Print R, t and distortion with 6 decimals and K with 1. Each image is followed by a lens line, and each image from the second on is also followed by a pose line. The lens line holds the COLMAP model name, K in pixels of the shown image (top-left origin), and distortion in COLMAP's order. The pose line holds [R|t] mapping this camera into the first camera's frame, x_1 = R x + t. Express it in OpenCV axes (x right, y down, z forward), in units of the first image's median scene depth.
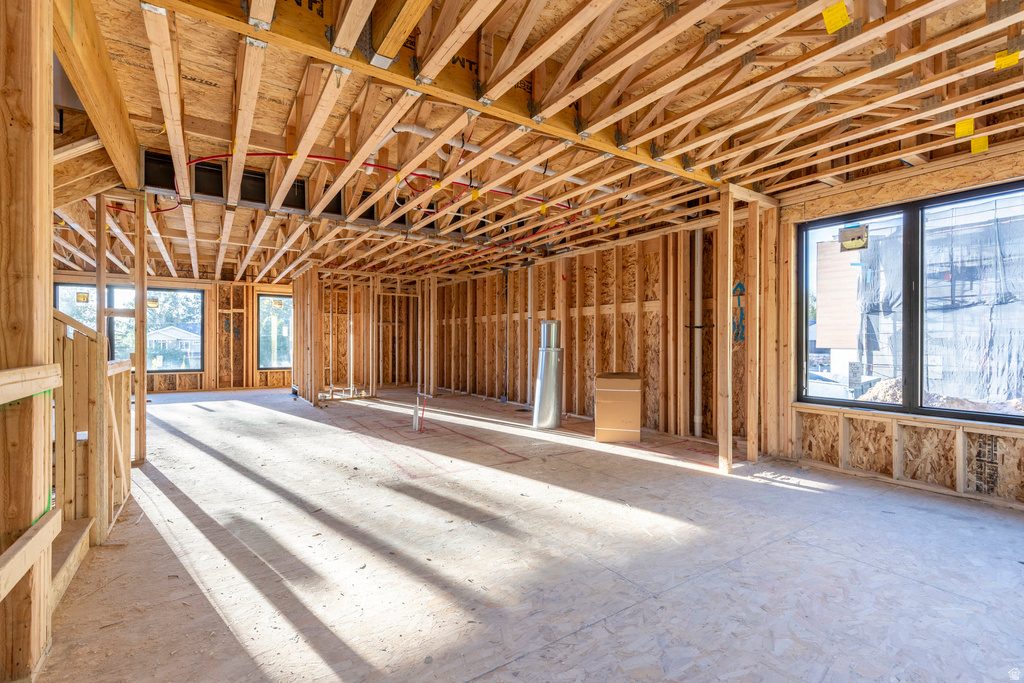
lens RADIAL K [[453.1, 0, 512.0], [0, 453.1, 341.5], [0, 0, 1]] dist [0.001556, 0.000406]
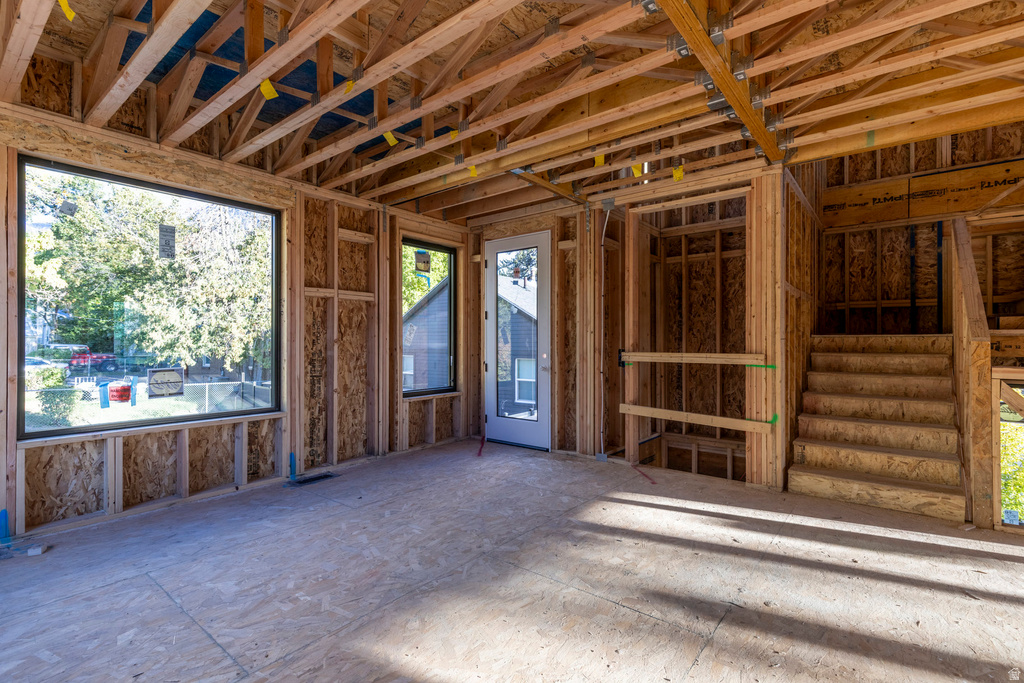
lens RADIAL K [[453.1, 0, 512.0], [0, 453.1, 341.5], [0, 0, 1]] dist [0.001556, 0.000406]
pose [[-0.950785, -0.005892, -0.309796, 0.511007], [-0.005886, 0.999982, -0.000954, 0.012382], [0.309796, 0.000916, -0.950803, 1.779461]]
